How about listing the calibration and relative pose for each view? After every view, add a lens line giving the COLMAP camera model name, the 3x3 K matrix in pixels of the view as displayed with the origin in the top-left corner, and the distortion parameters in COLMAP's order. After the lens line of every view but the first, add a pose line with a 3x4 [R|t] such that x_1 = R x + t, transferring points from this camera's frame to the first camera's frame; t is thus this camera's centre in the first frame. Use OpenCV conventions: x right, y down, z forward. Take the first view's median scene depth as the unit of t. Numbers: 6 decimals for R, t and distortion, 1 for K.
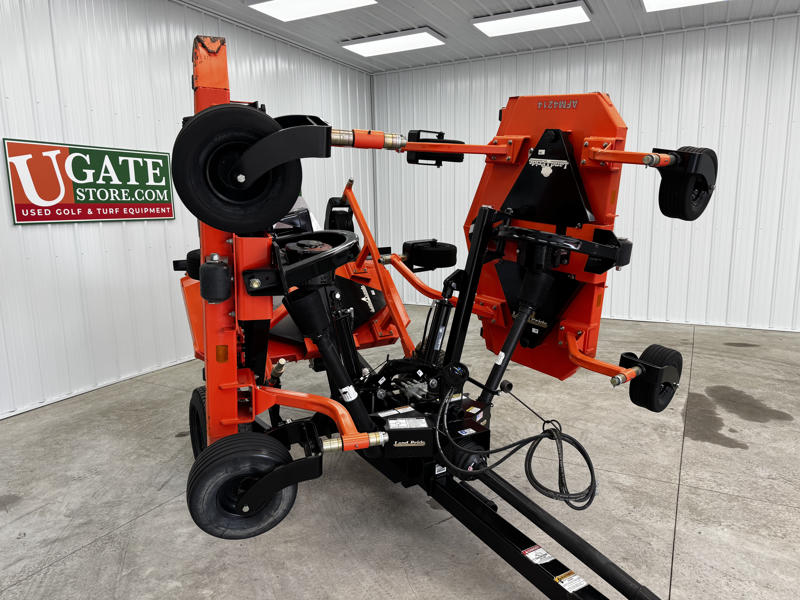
lens RADIAL K [[558.8, 0, 402.8], [0, 558.8, 298.7], [0, 0, 1]] dist [0.054122, -0.059962]
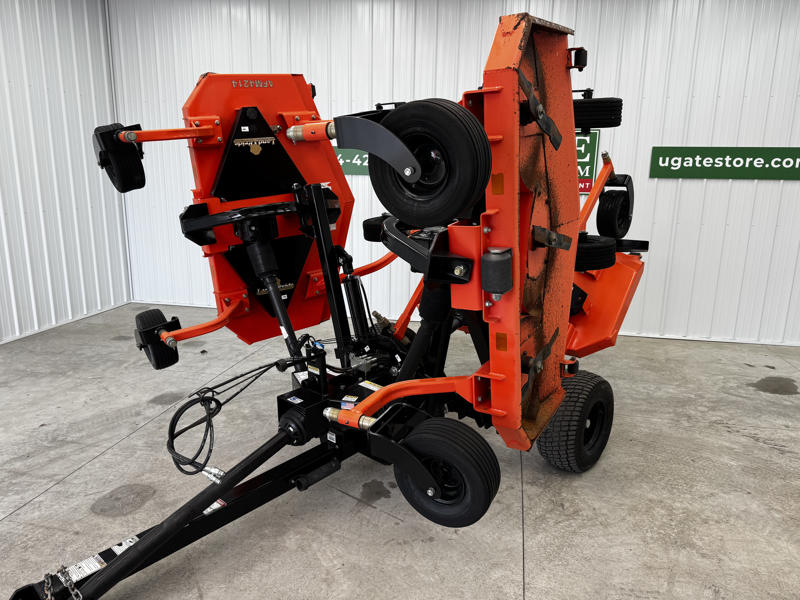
lens RADIAL K [[567.9, 0, 400.6], [0, 567.9, 302.4], [0, 0, 1]] dist [-0.000905, 0.004546]
pose [[0.271391, 0.224513, -0.935917, 0.643720], [-0.177445, 0.967415, 0.180614, -0.096246], [0.945971, 0.117057, 0.302386, 0.480041]]
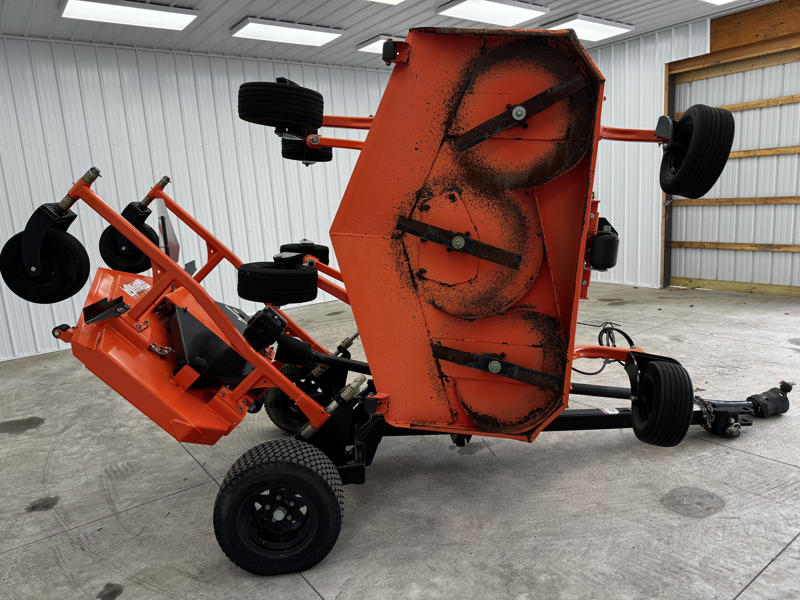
lens RADIAL K [[568.1, 0, 400.0], [0, 568.1, 296.4], [0, 0, 1]] dist [-0.000345, 0.000847]
pose [[0.442060, -0.168573, 0.881003, -0.666984], [0.200248, 0.975940, 0.086260, -0.055000], [-0.874348, 0.138287, 0.465181, 0.362989]]
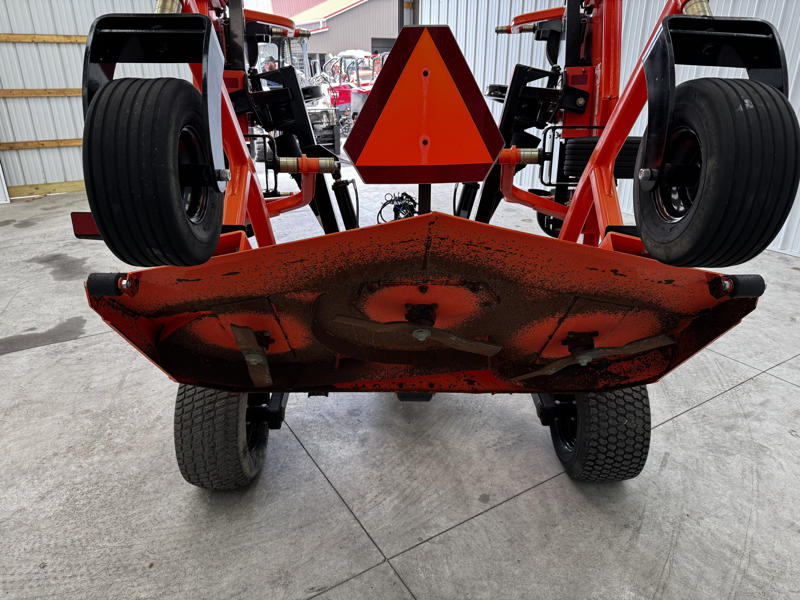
lens RADIAL K [[568.1, 0, 400.0], [0, 568.1, 296.4], [0, 0, 1]] dist [-0.000345, 0.000847]
pose [[-0.860027, -0.179954, 0.477461, -0.326568], [0.094420, 0.863456, 0.495509, -0.191463], [-0.501436, 0.471233, -0.725604, 1.191996]]
